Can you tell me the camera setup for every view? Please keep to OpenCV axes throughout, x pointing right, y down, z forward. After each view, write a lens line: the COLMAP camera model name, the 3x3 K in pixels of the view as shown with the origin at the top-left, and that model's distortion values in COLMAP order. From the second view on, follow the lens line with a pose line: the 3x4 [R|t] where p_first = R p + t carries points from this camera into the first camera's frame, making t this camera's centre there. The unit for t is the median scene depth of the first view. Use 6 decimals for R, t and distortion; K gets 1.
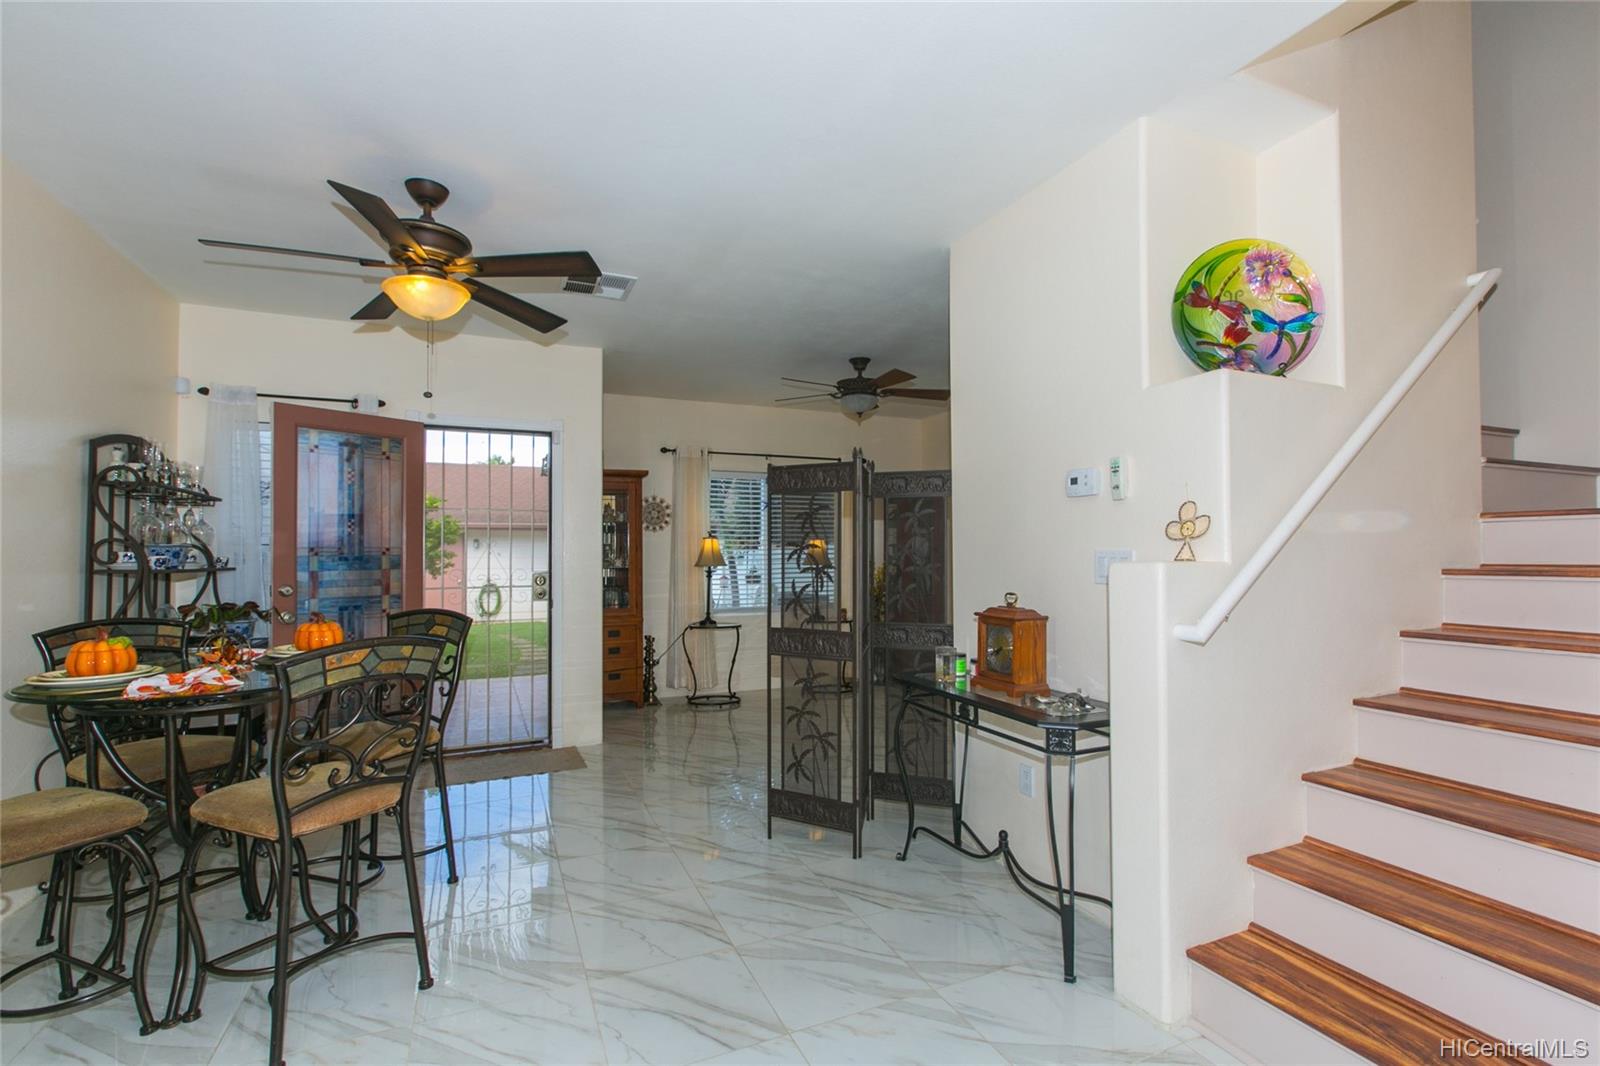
lens RADIAL K [[727.2, 0, 797.7], [0, 727.2, 544.3], [0, 0, 1]] dist [-0.016072, 0.004189]
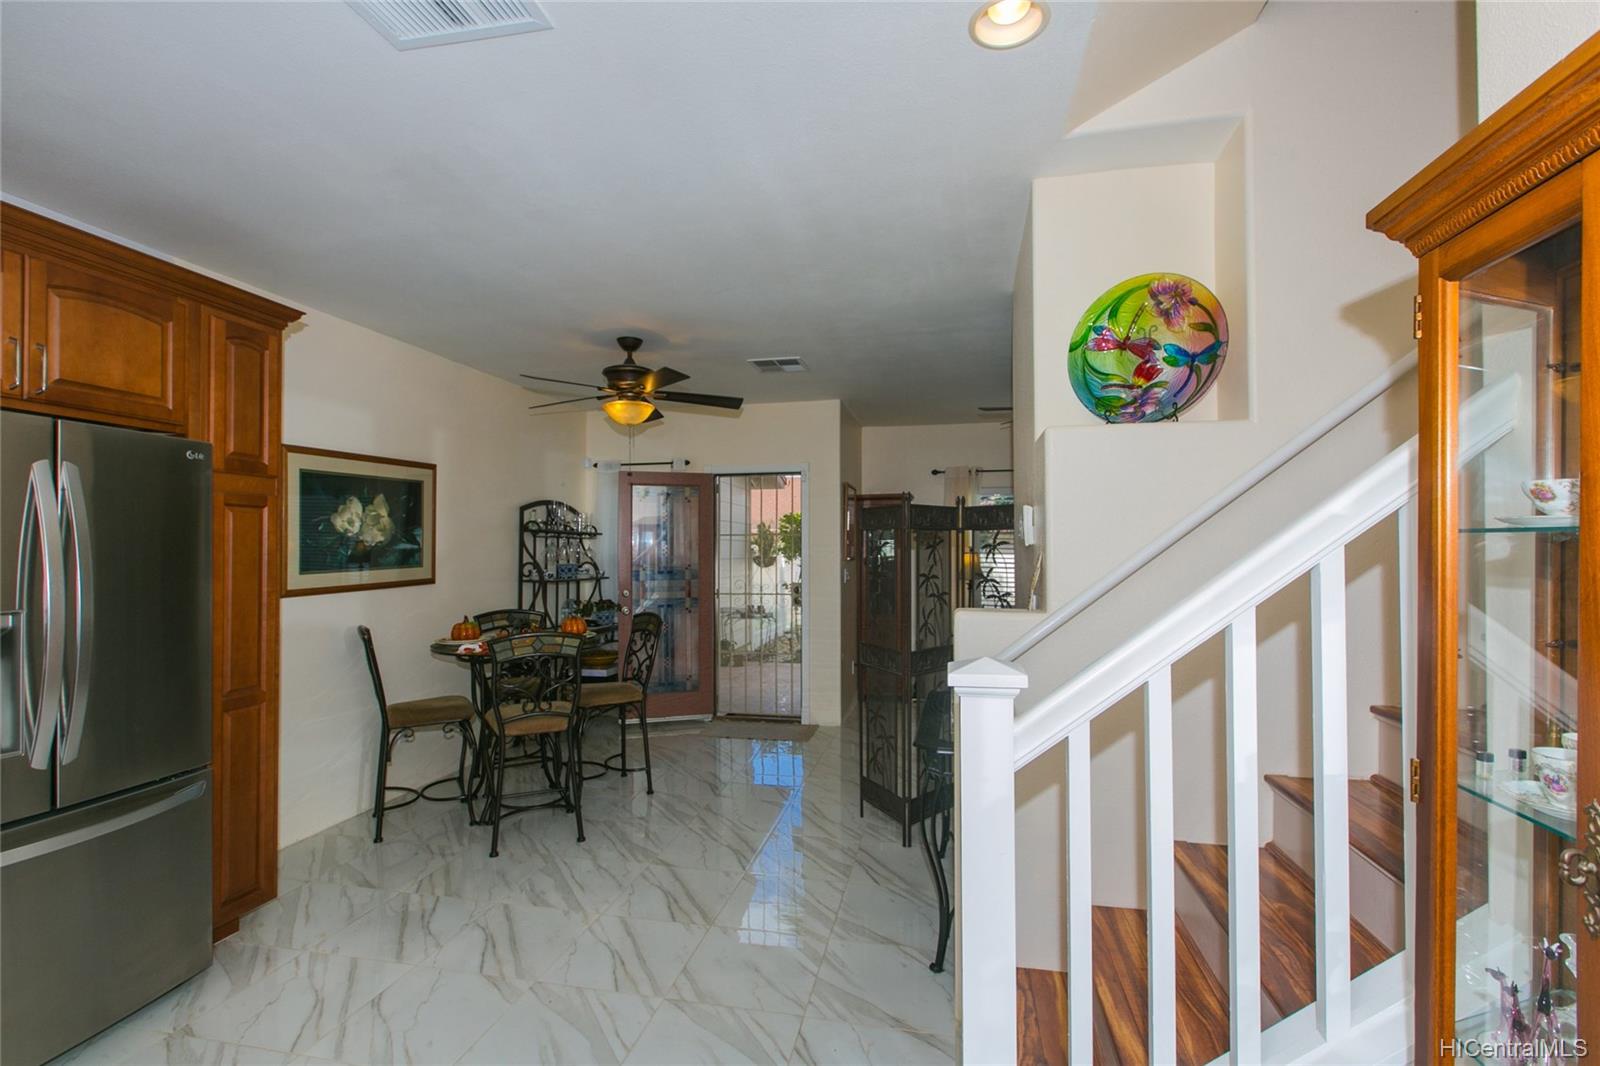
lens RADIAL K [[727.2, 0, 785.5], [0, 727.2, 543.4], [0, 0, 1]] dist [-0.016072, 0.004189]
pose [[0.799664, -0.003833, -0.600436, 0.624883], [0.007188, 0.999969, 0.003190, -0.056854], [0.600405, -0.006867, 0.799667, -0.039152]]
